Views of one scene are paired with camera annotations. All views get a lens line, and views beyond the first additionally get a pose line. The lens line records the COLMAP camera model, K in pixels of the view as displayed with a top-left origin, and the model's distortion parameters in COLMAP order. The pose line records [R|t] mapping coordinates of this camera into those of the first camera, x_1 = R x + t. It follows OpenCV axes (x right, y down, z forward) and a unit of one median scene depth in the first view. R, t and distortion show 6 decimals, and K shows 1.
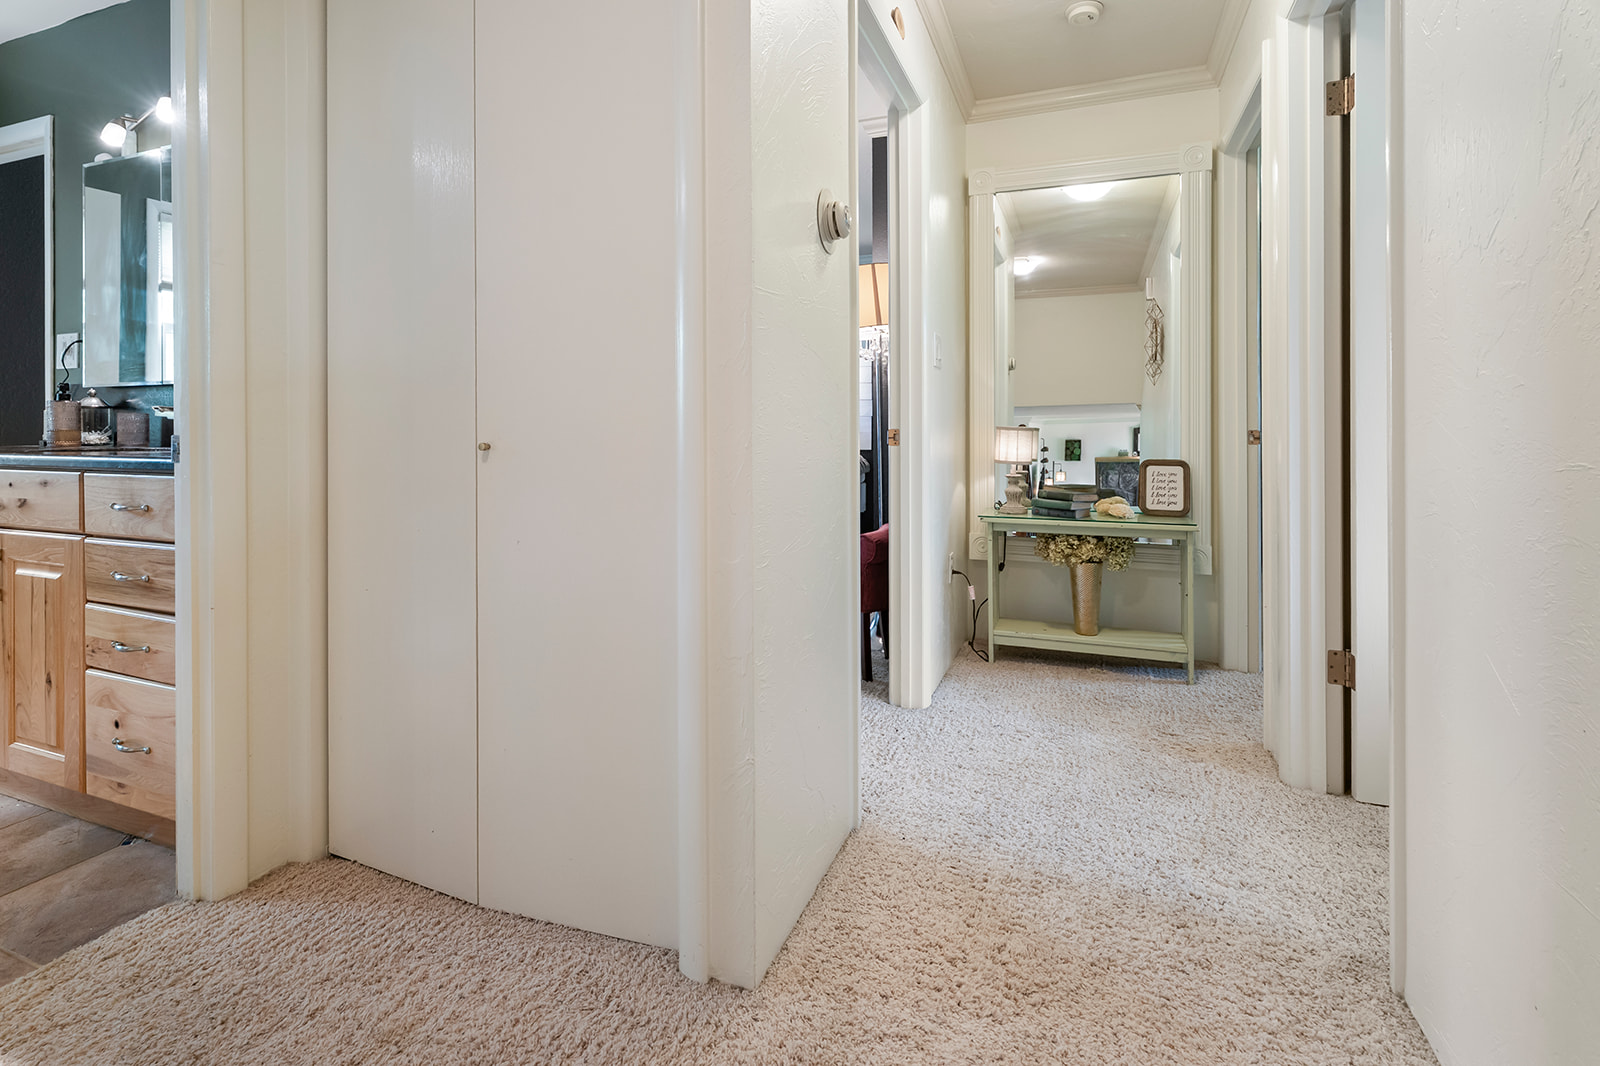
lens RADIAL K [[738.9, 0, 792.4], [0, 738.9, 536.7], [0, 0, 1]] dist [-0.000719, 0.000291]
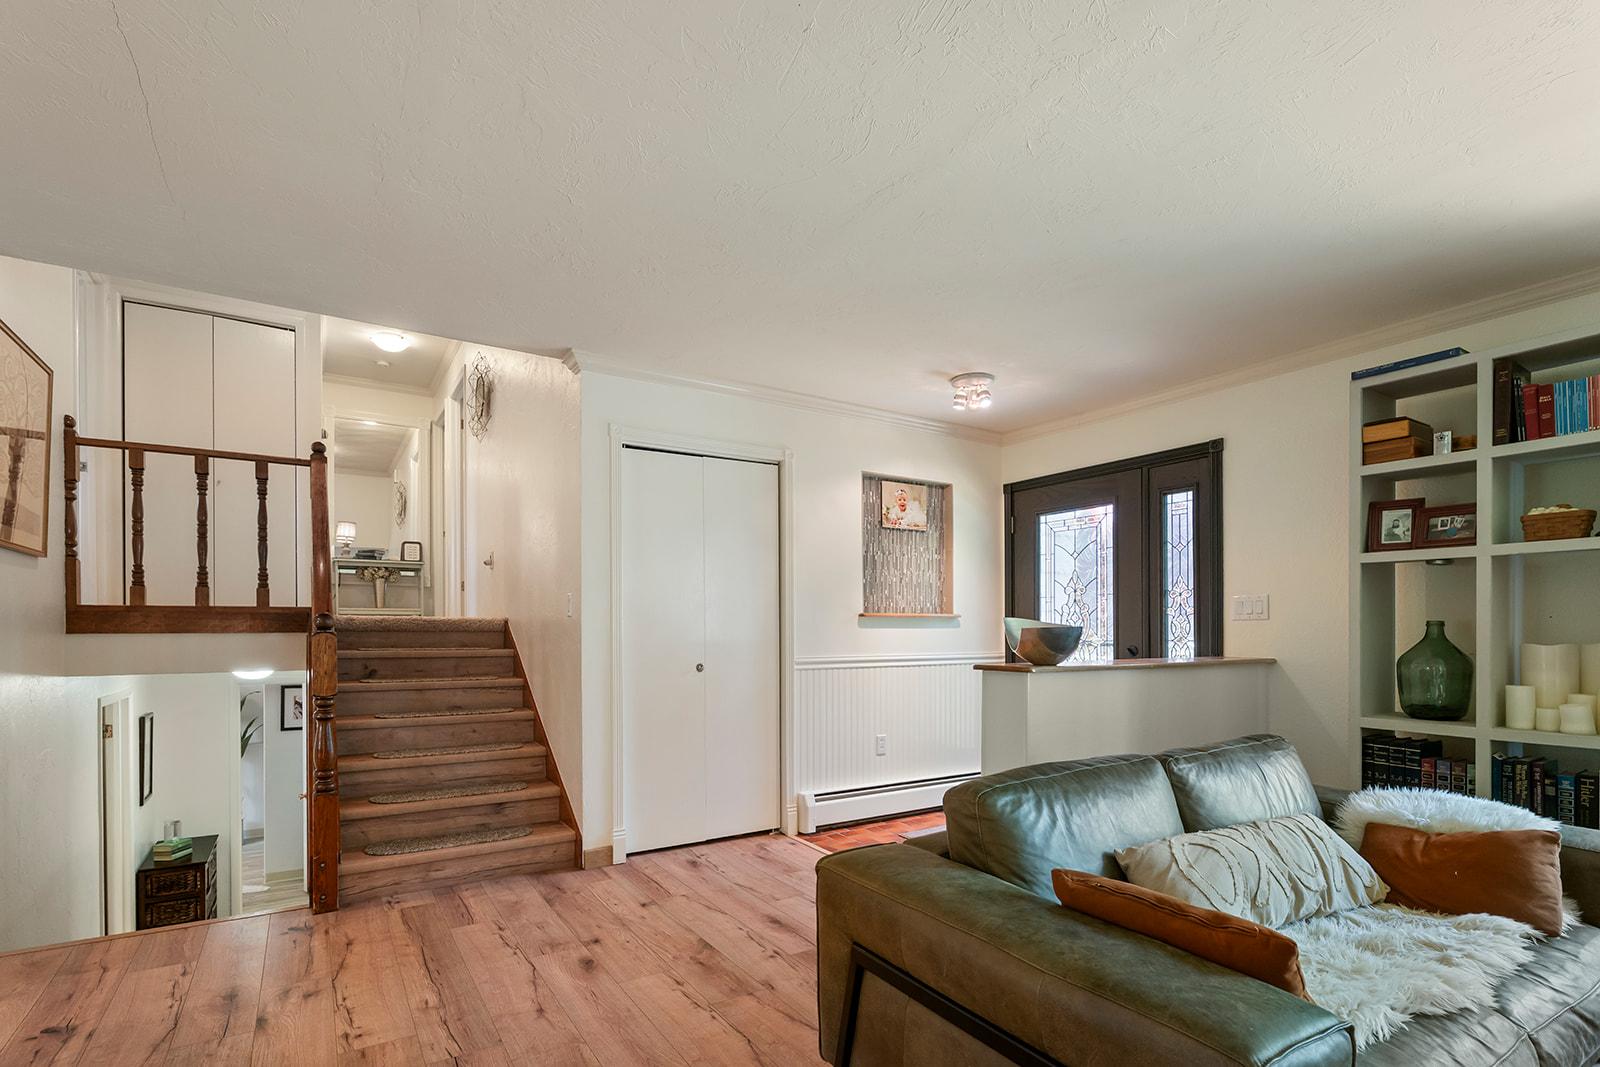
lens RADIAL K [[758.5, 0, 773.1], [0, 758.5, 532.1], [0, 0, 1]] dist [-0.001431, -0.000246]
pose [[0.601346, 0.107400, 0.791737, -0.767820], [0.099601, 0.973118, -0.207654, 0.503185], [-0.792756, 0.203730, 0.574484, -1.396430]]
